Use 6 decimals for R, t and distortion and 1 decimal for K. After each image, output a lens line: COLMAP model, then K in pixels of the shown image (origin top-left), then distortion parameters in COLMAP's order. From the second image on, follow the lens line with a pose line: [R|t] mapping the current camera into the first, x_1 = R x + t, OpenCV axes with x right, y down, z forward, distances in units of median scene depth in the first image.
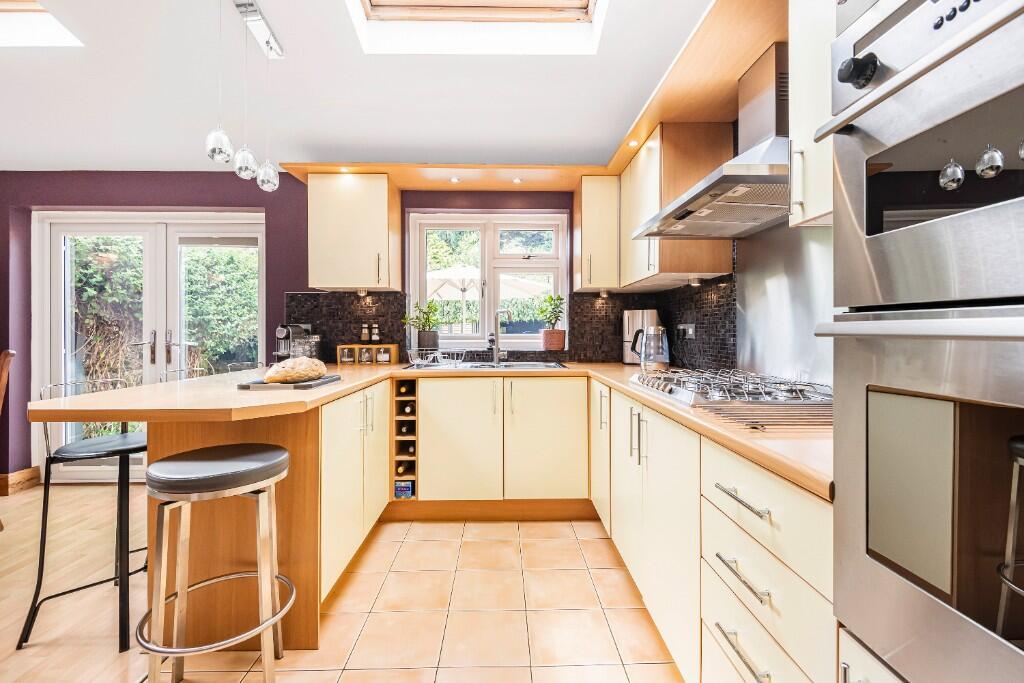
lens RADIAL K [[465.3, 0, 519.1], [0, 465.3, 332.8], [0, 0, 1]] dist [0.008432, -0.010002]
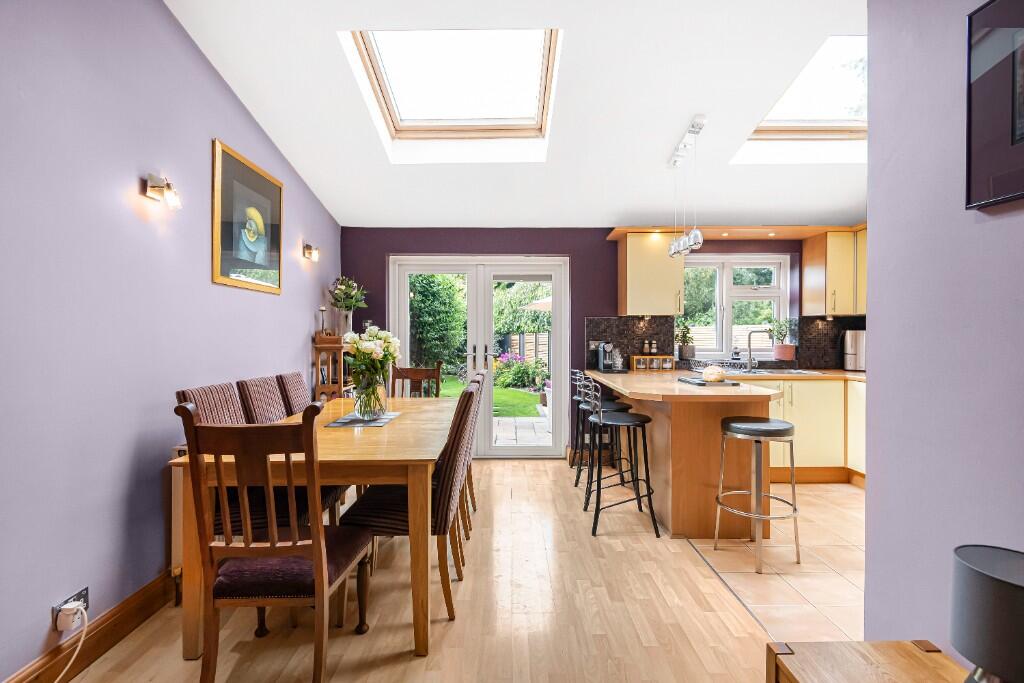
lens RADIAL K [[485.7, 0, 504.6], [0, 485.7, 341.9], [0, 0, 1]] dist [0.004833, -0.001631]
pose [[0.999187, 0.000279, -0.040316, -0.692718], [0.000148, 0.999944, 0.010573, -0.030096], [0.040317, -0.010570, 0.999131, -0.426228]]
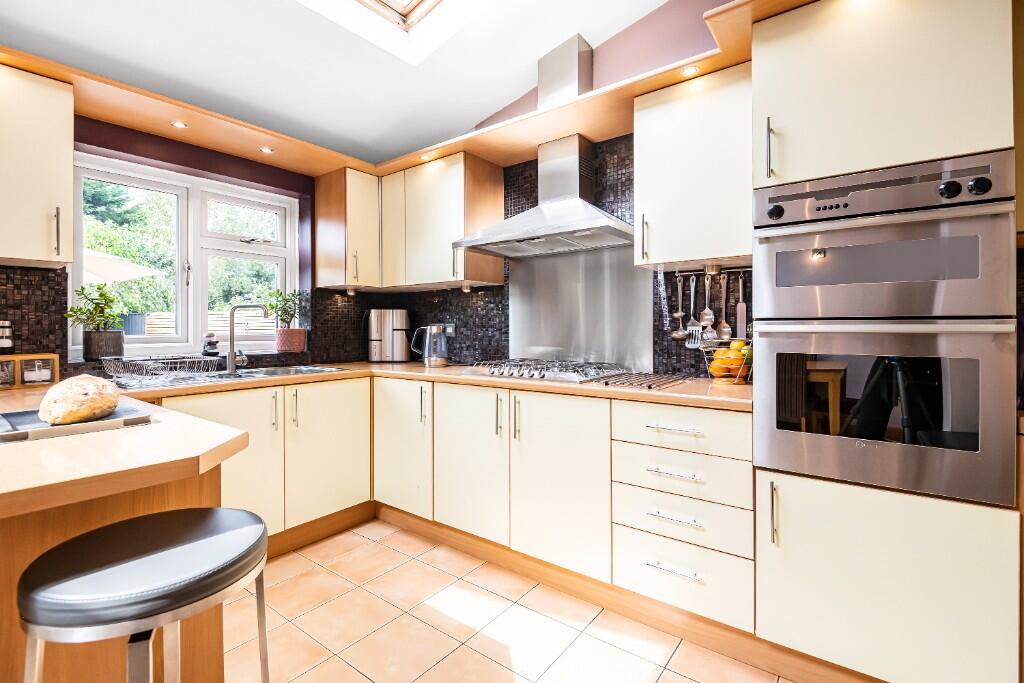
lens RADIAL K [[465.3, 0, 522.8], [0, 465.3, 330.6], [0, 0, 1]] dist [0.008432, -0.010002]
pose [[0.613848, -0.007221, 0.789391, -0.370666], [0.007086, 0.999968, 0.003636, -0.003397], [-0.789392, 0.003362, 0.613880, 0.118082]]
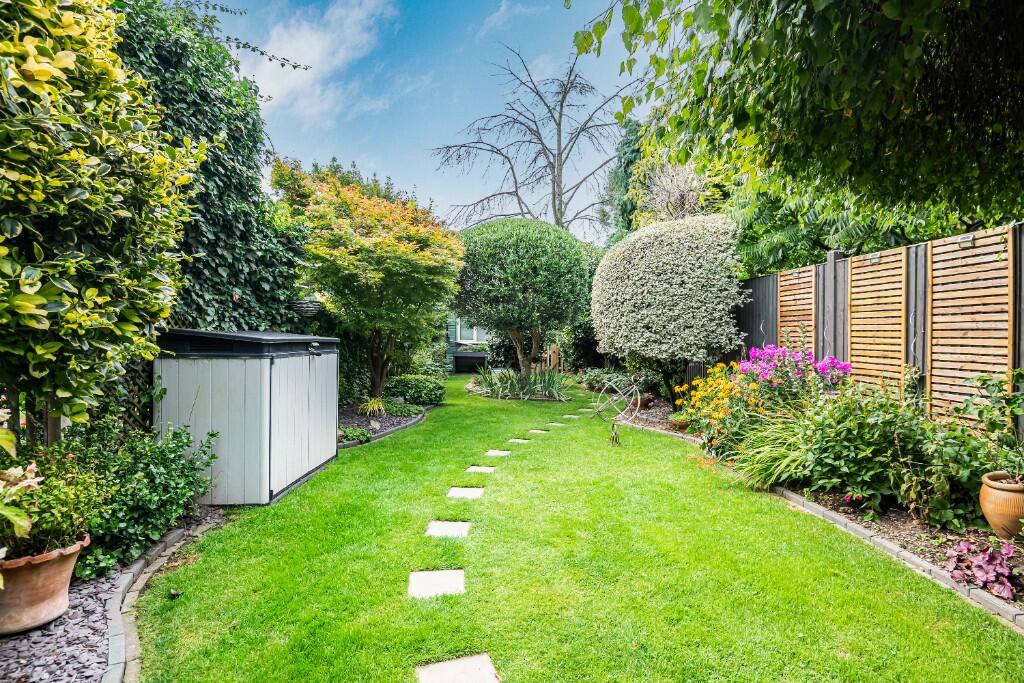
lens RADIAL K [[465.3, 0, 509.2], [0, 465.3, 339.6], [0, 0, 1]] dist [0.008432, -0.010002]
pose [[0.888459, 0.002652, -0.458949, -0.941463], [0.001410, 0.999963, 0.008508, 0.121573], [0.458955, -0.008206, 0.888422, 3.315457]]
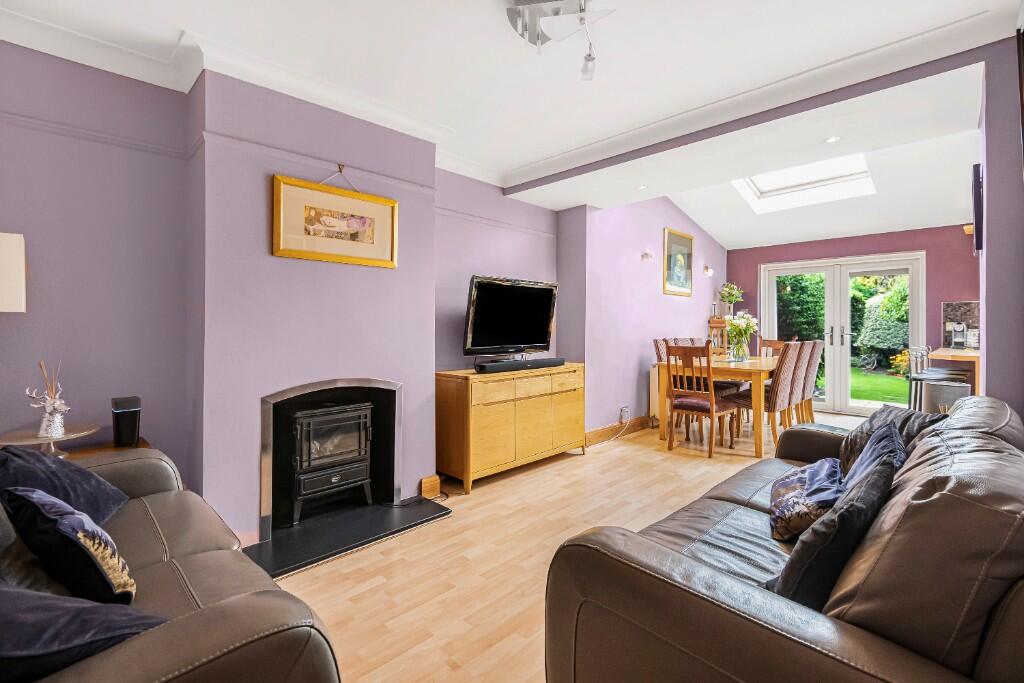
lens RADIAL K [[465.3, 0, 518.4], [0, 465.3, 327.2], [0, 0, 1]] dist [0.008432, -0.010002]
pose [[0.699178, 0.002301, -0.714944, -0.380393], [-0.004098, 0.999991, -0.000790, 0.005062], [0.714936, 0.003482, 0.699182, -1.168543]]
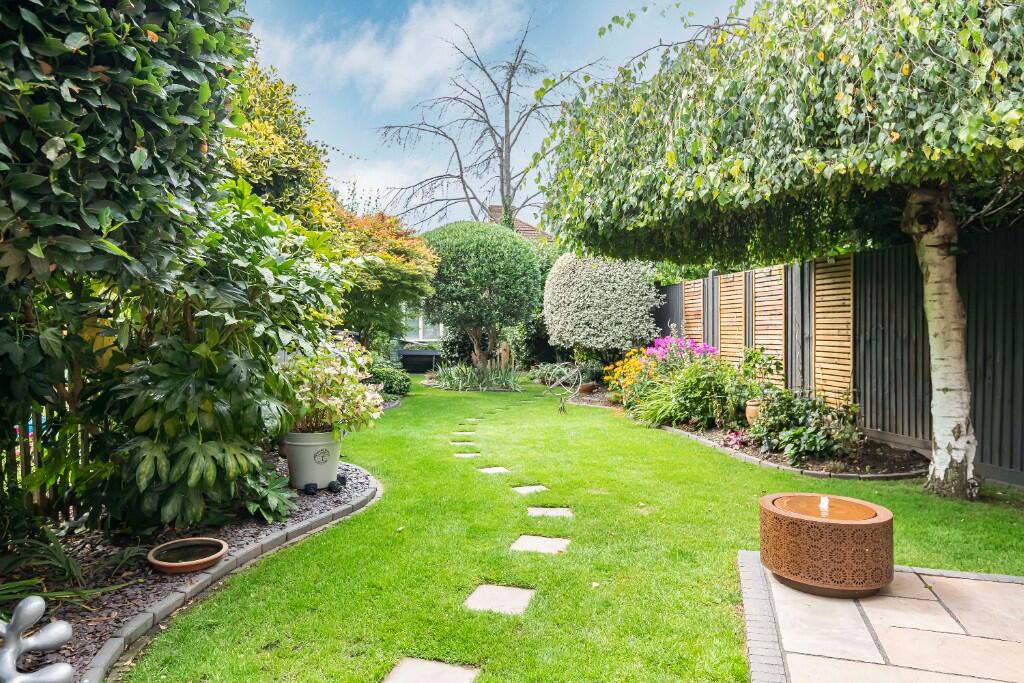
lens RADIAL K [[612.7, 0, 513.4], [0, 612.7, 340.7], [0, 0, 1]] dist [0.002120, -0.002500]
pose [[0.939867, -0.002490, -0.341533, -0.609501], [0.006515, 0.999922, 0.010640, 0.138222], [0.341480, -0.012225, 0.939810, 2.210402]]
